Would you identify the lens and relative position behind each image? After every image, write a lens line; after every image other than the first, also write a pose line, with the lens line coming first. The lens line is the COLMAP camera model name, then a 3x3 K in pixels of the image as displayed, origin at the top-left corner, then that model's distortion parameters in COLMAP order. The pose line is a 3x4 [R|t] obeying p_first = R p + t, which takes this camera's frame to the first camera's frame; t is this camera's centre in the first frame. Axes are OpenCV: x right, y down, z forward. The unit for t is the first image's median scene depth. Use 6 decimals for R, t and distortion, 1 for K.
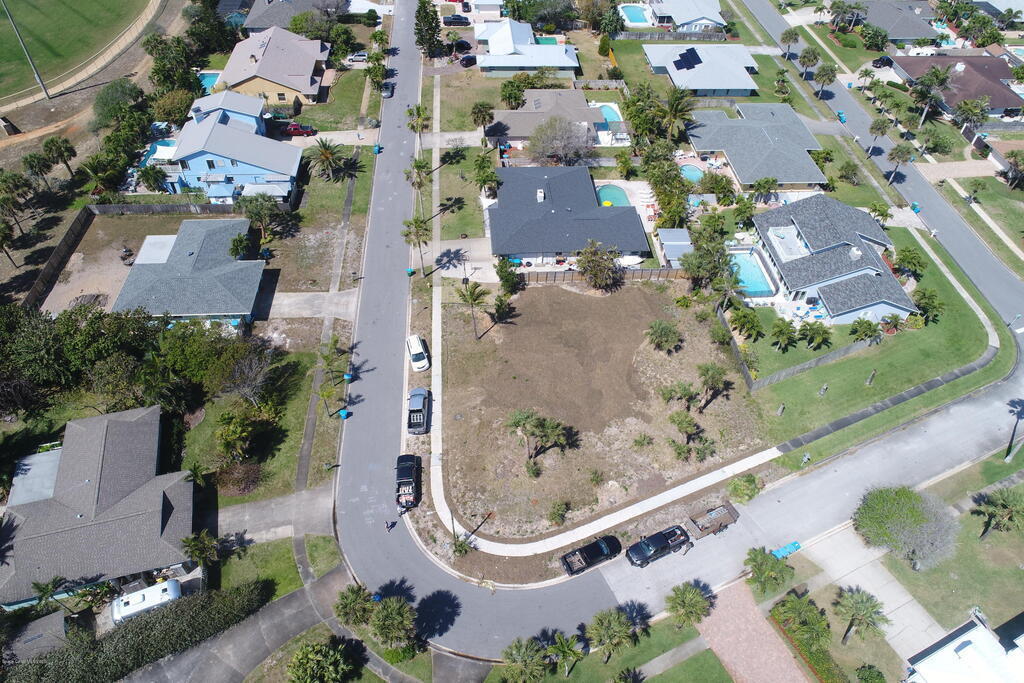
lens RADIAL K [[691.8, 0, 512.0], [0, 691.8, 341.5], [0, 0, 1]] dist [-0.001621, 0.003982]
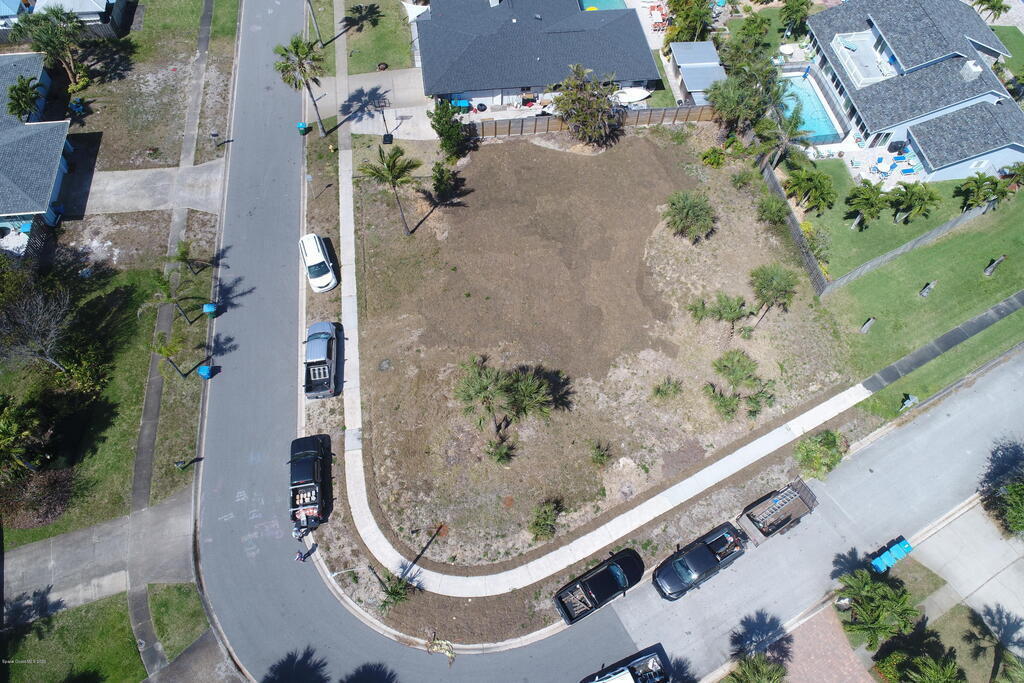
lens RADIAL K [[691.8, 0, 512.0], [0, 691.8, 341.5], [0, 0, 1]] dist [-0.001621, 0.003982]
pose [[0.997534, -0.057864, 0.039708, 0.016744], [0.046841, 0.970316, 0.237263, -0.059799], [-0.052259, -0.234818, 0.970634, 0.356682]]
